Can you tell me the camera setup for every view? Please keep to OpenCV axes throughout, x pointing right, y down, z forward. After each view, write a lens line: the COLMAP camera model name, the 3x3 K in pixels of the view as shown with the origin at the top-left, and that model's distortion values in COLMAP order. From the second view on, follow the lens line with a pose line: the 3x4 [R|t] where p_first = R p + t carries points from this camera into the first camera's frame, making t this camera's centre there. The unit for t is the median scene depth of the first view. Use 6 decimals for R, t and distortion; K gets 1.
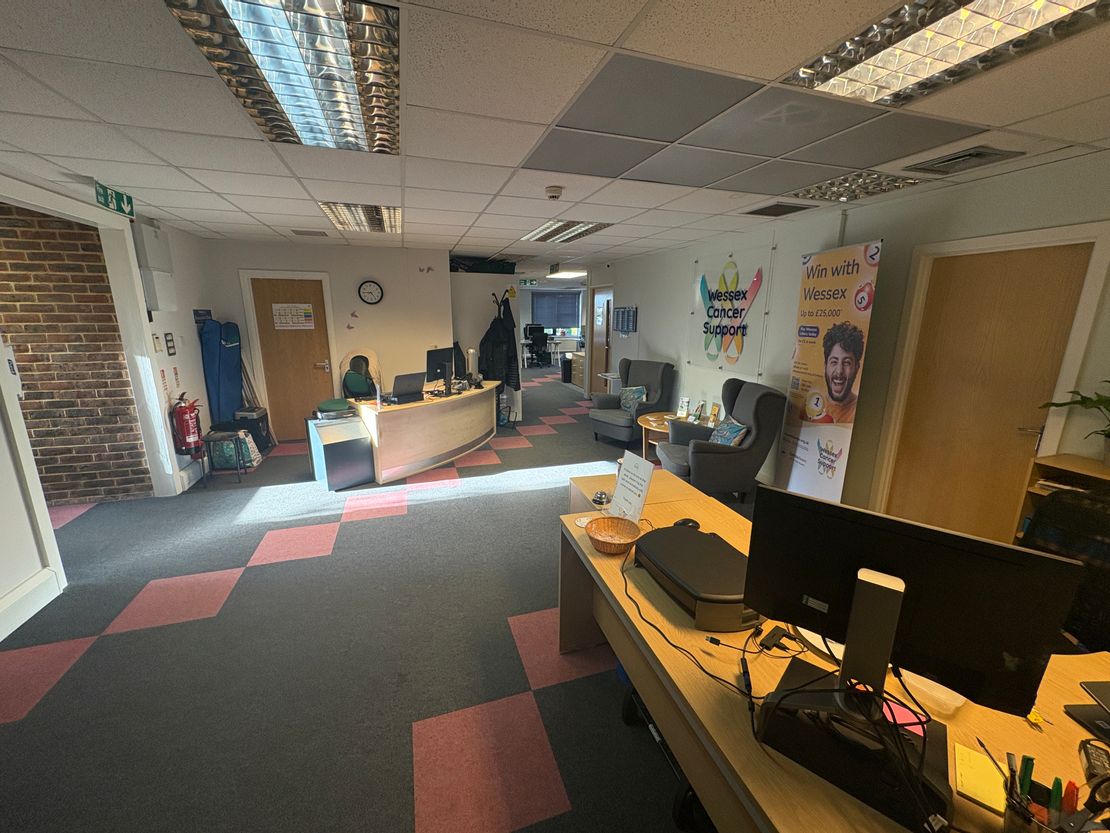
lens RADIAL K [[442.1, 0, 553.9], [0, 442.1, 414.5], [0, 0, 1]] dist [0.000210, 0.000730]
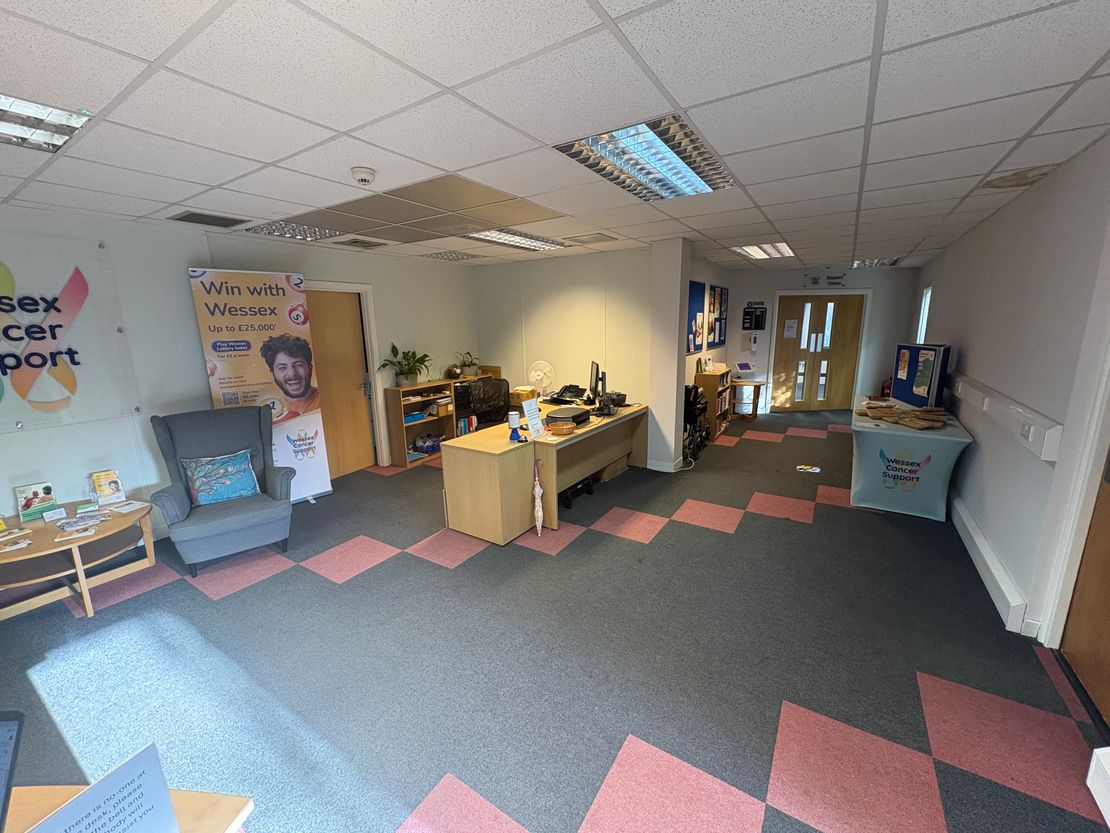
lens RADIAL K [[442.1, 0, 552.7], [0, 442.1, 413.4], [0, 0, 1]] dist [0.000210, 0.000730]
pose [[-0.623387, -0.149046, 0.767576, -0.774392], [0.192985, 0.921967, 0.335759, -0.270442], [-0.757724, 0.357439, -0.545979, 1.164080]]
